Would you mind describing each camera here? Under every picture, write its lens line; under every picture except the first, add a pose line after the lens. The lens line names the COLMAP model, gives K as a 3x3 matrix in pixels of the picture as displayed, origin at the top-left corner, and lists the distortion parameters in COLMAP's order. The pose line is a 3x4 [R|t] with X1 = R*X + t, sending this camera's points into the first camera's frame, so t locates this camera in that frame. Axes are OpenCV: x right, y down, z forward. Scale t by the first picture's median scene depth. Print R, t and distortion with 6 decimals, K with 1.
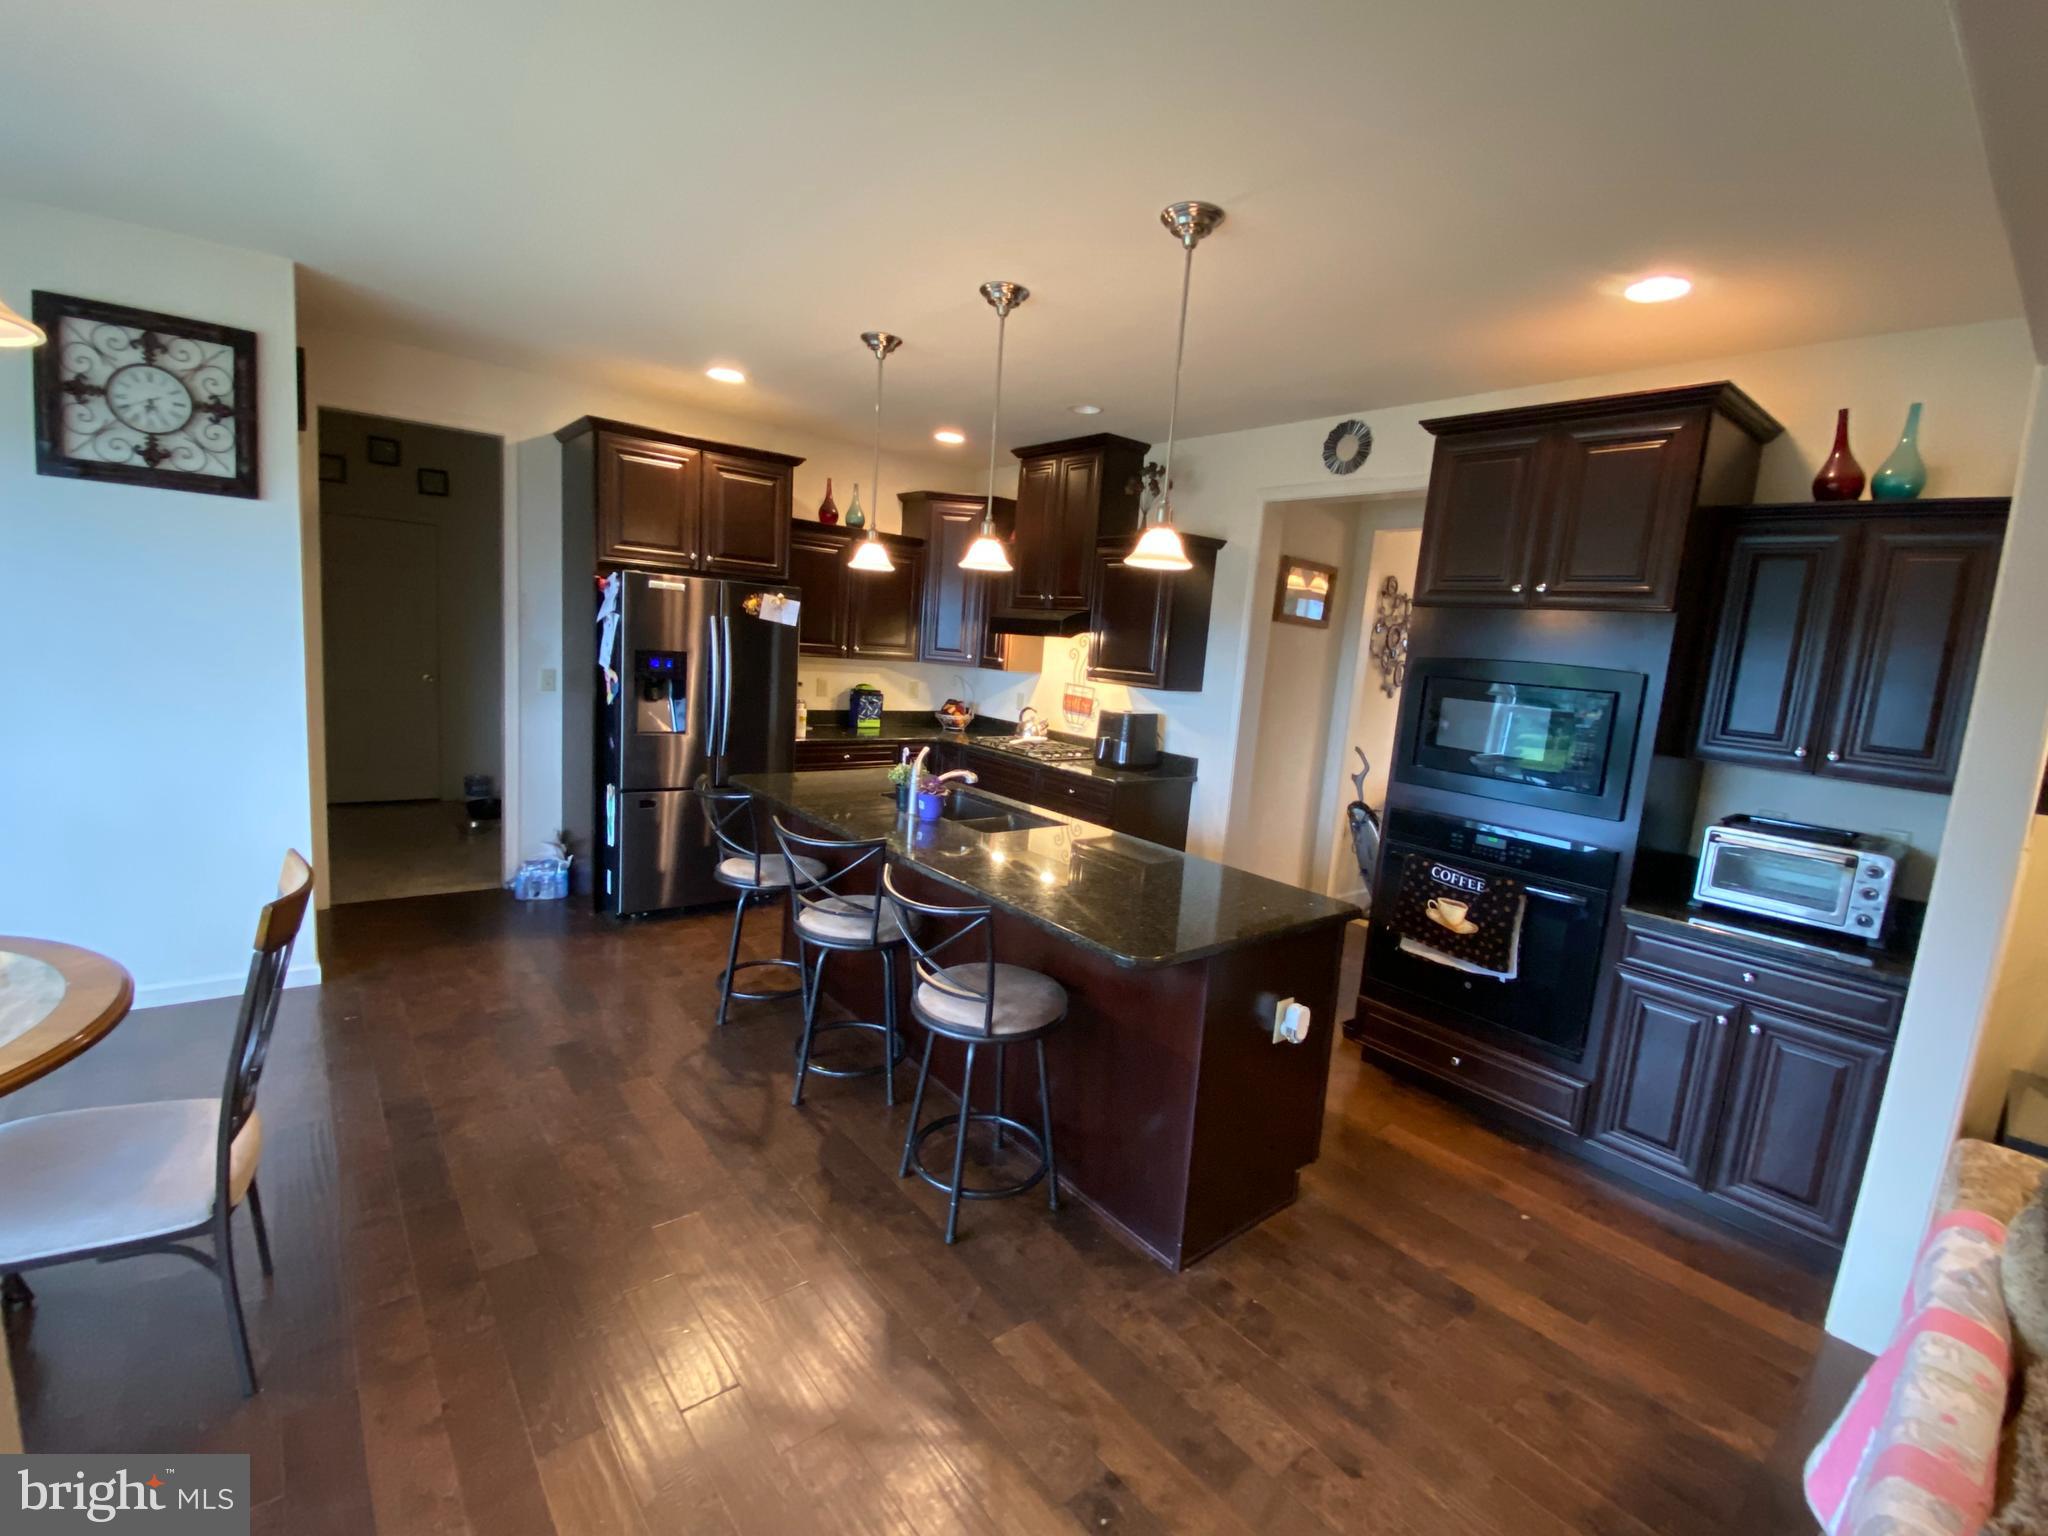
lens RADIAL K [[892.2, 0, 1026.3], [0, 892.2, 760.5], [0, 0, 1]] dist [0.036270, -0.028175]
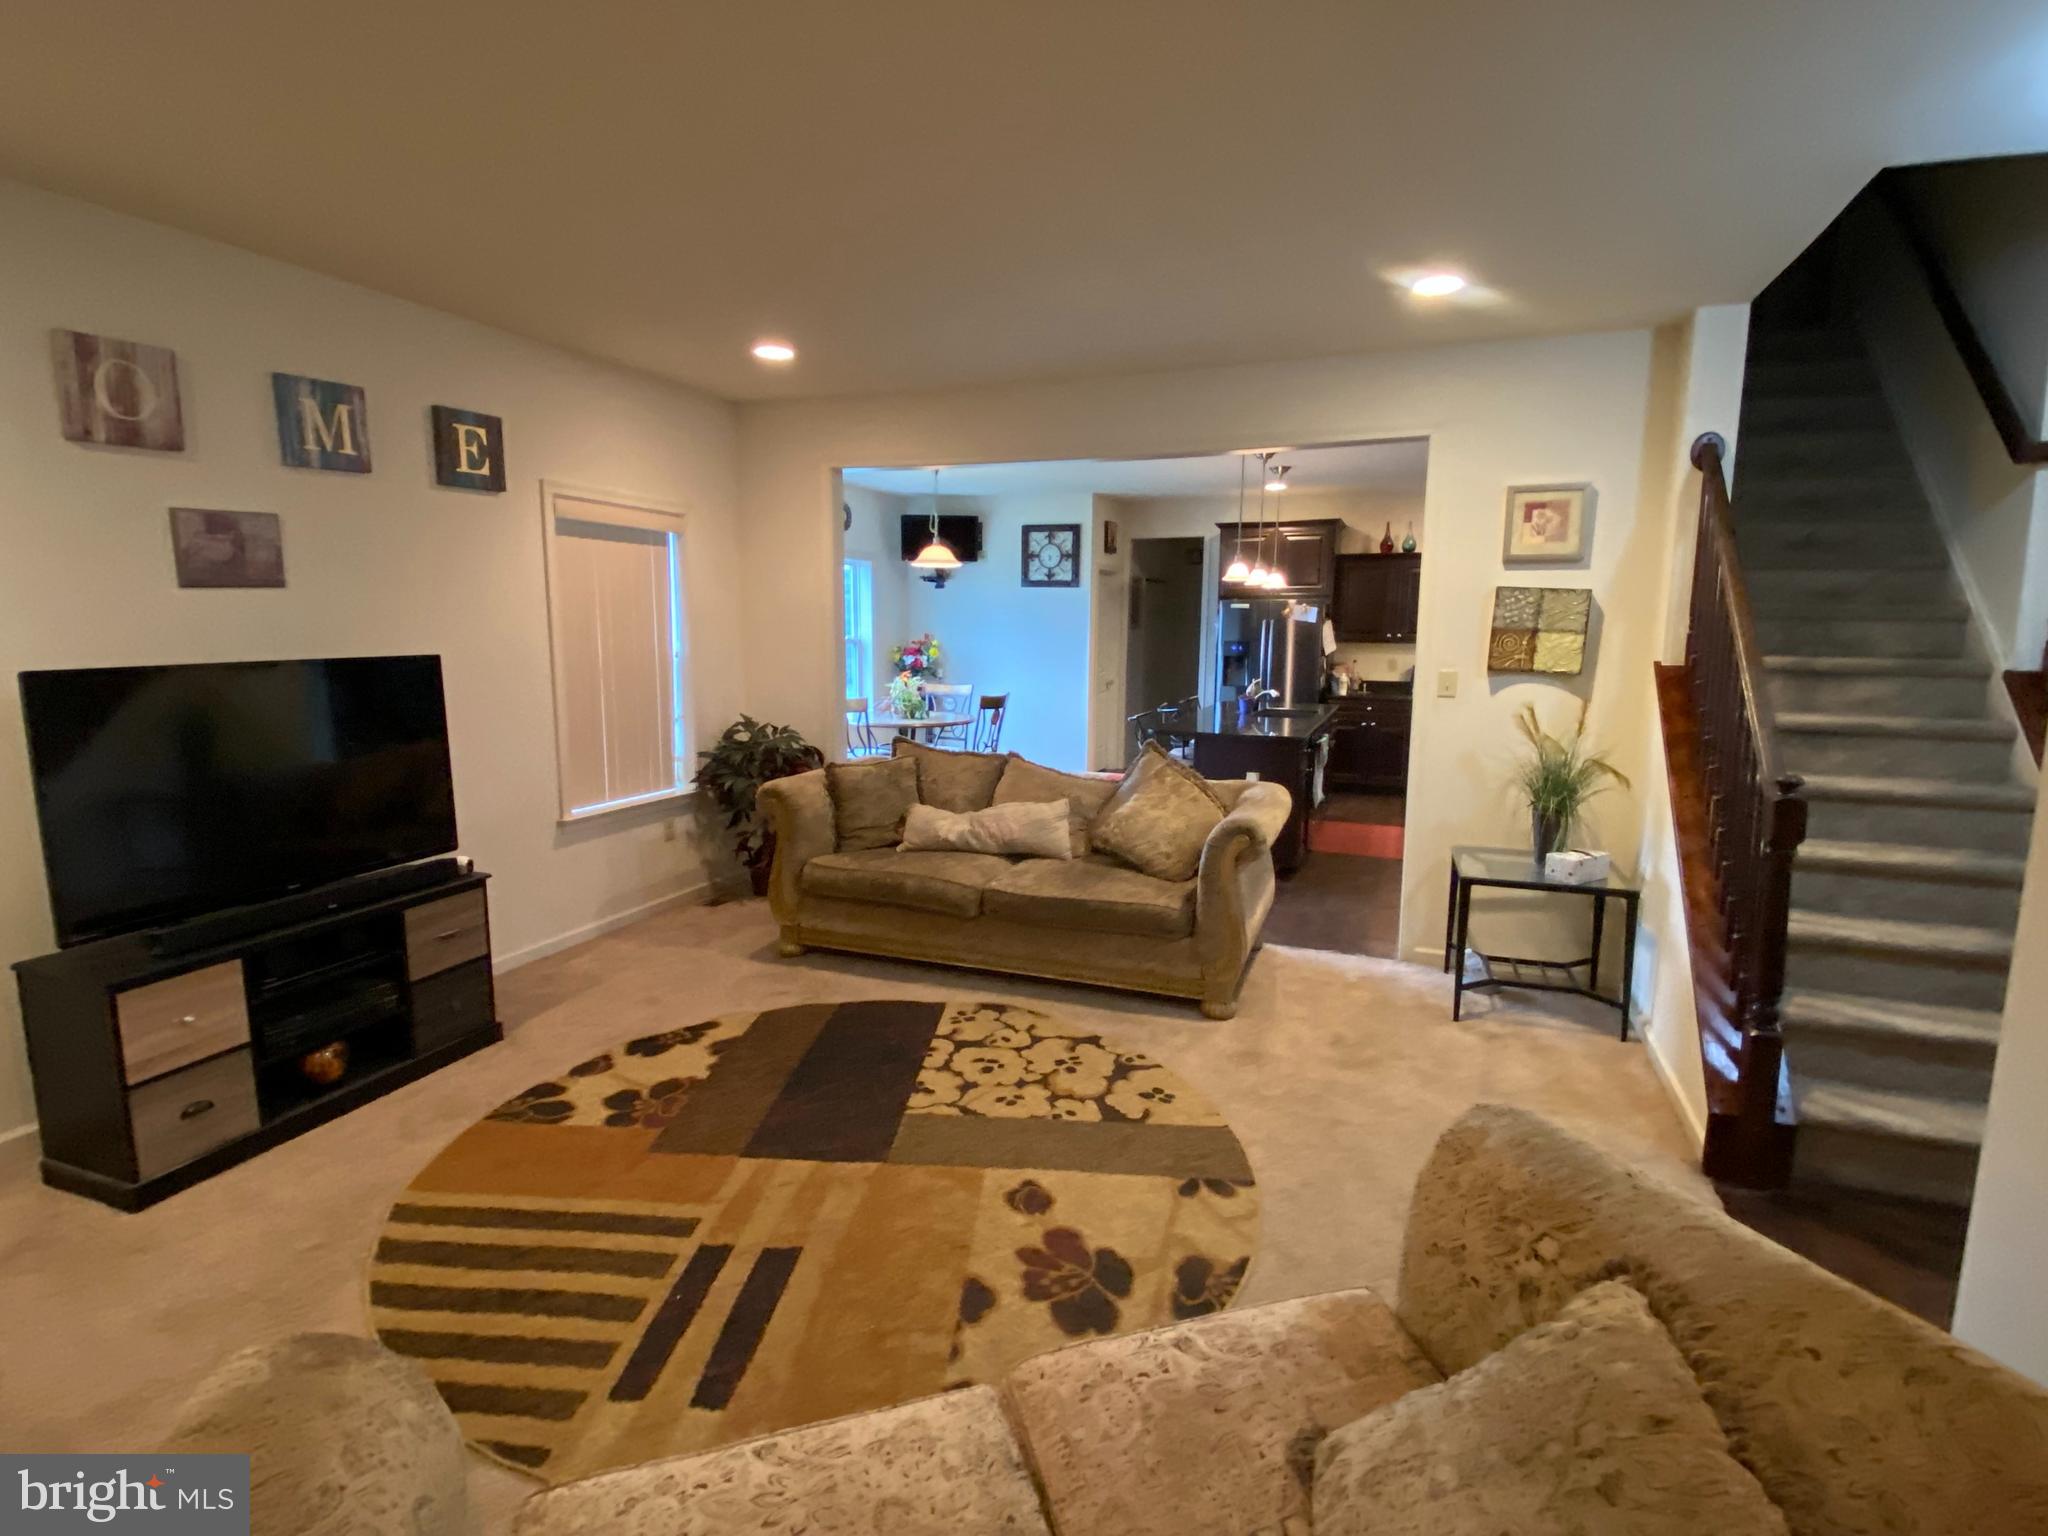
lens RADIAL K [[1016.6, 0, 1012.4], [0, 1016.6, 773.2], [0, 0, 1]] dist [0.044644, -0.028519]
pose [[0.482621, 0.056157, -0.874027, 1.191542], [-0.090996, 0.995757, 0.013732, 0.158980], [0.871089, 0.072906, 0.485684, -0.396389]]
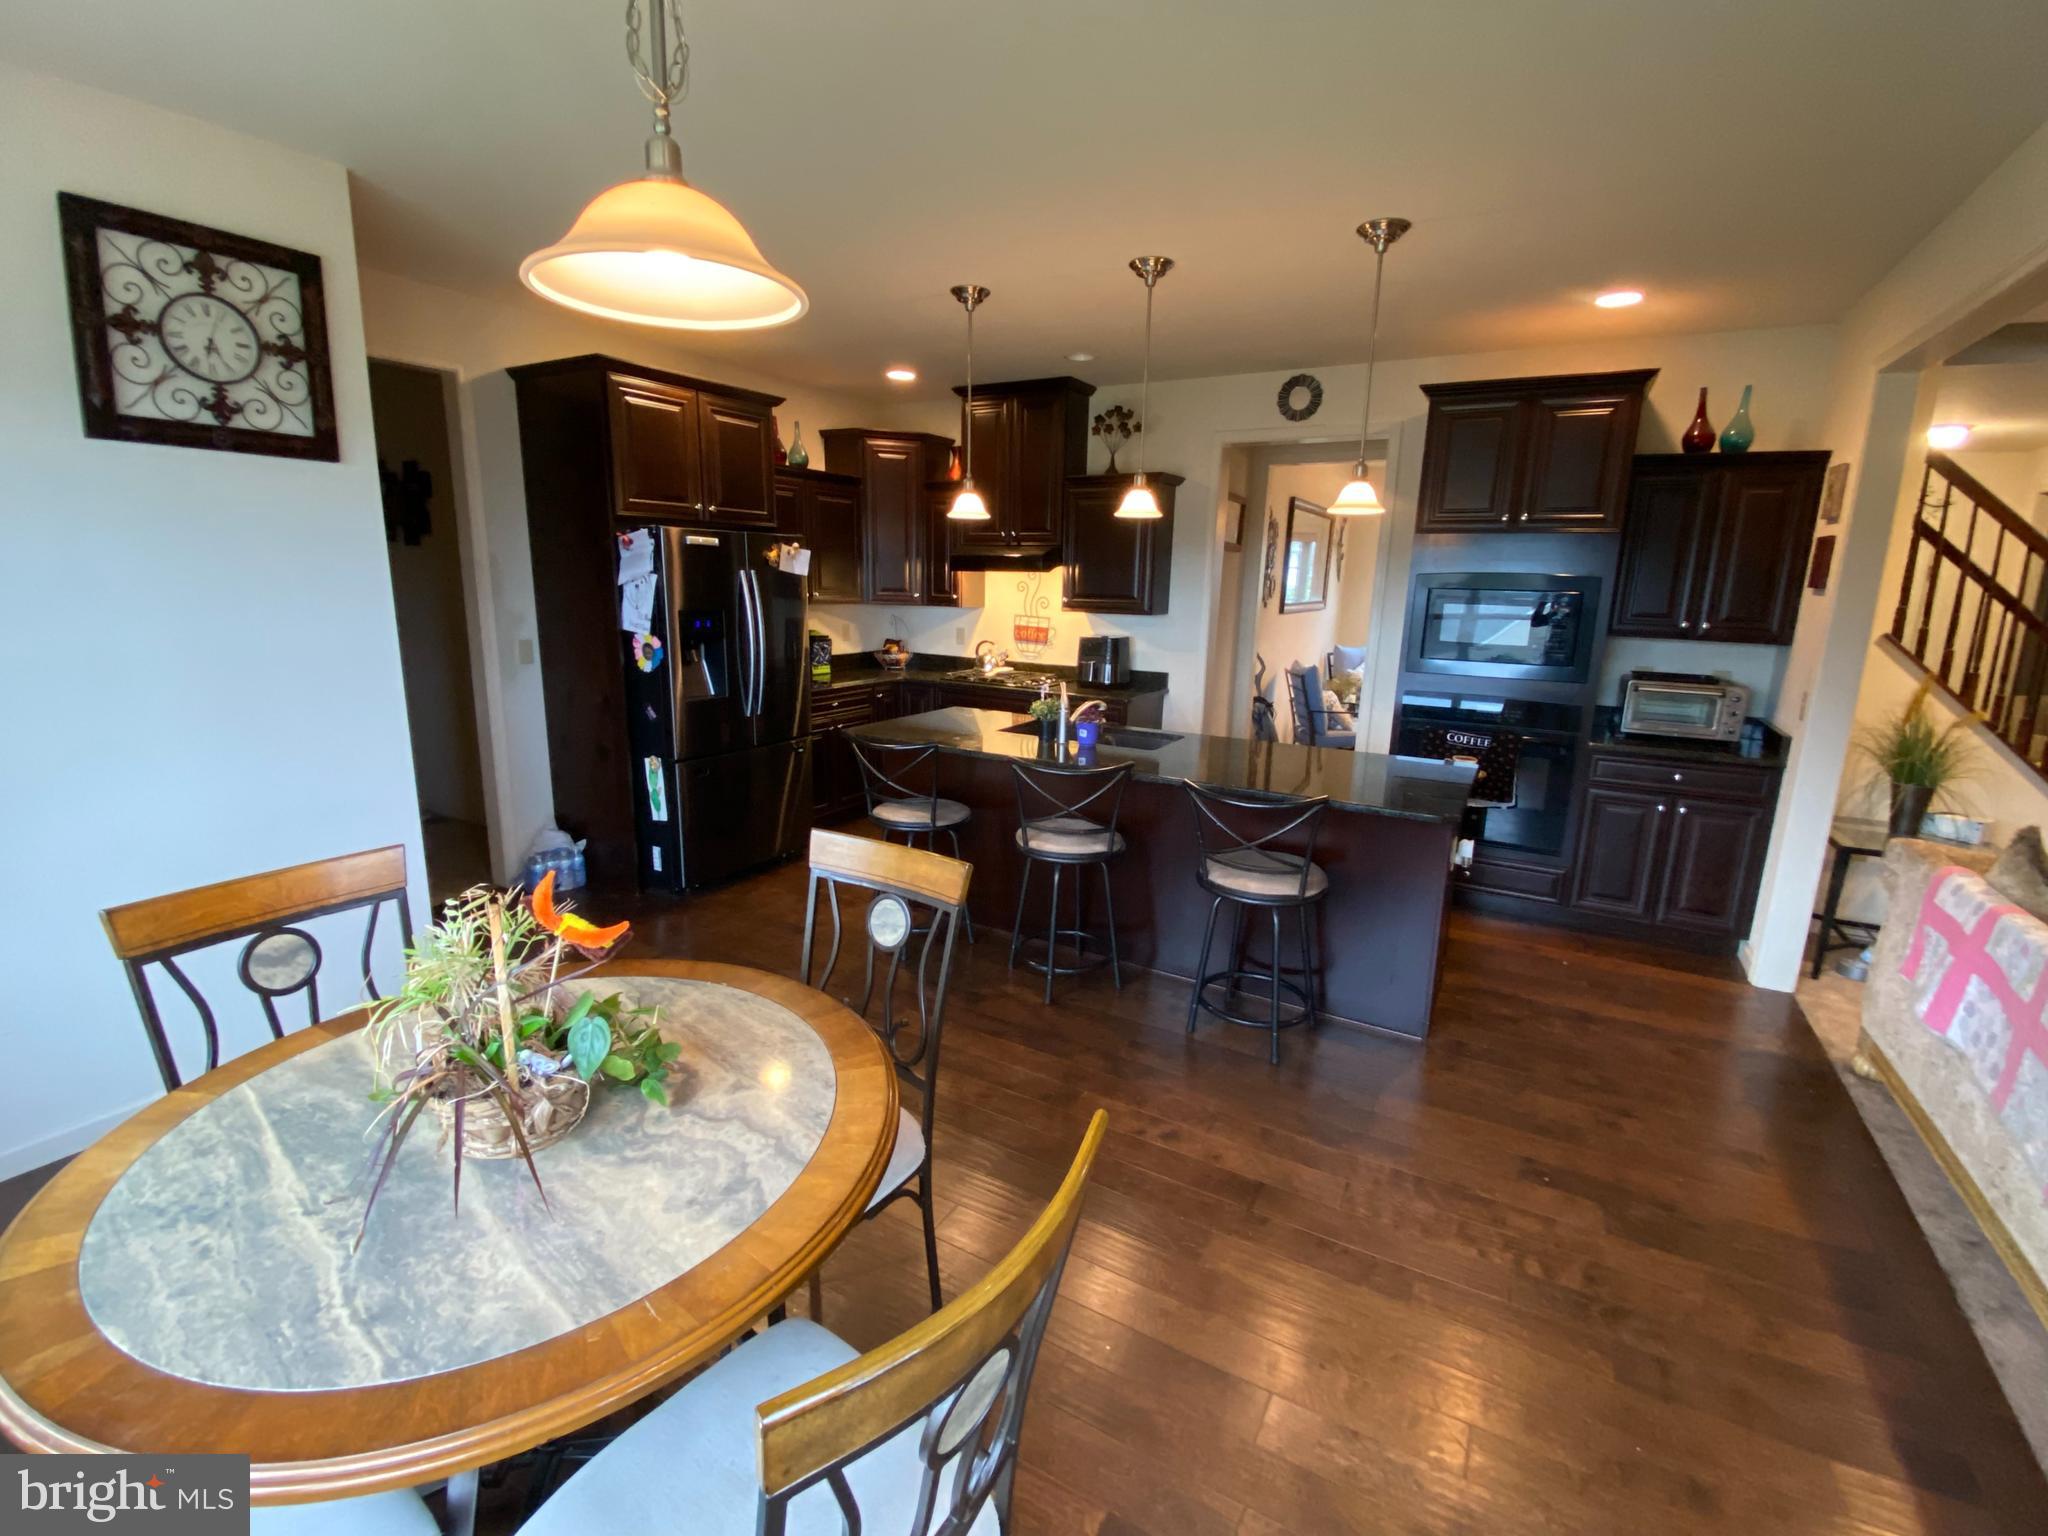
lens RADIAL K [[898.3, 0, 1027.5], [0, 898.3, 767.2], [0, 0, 1]] dist [0.022355, -0.021282]
pose [[0.932971, -0.127925, 0.336453, -0.412772], [0.097373, 0.989562, 0.106238, -0.024572], [-0.346532, -0.066355, 0.935688, -0.022821]]
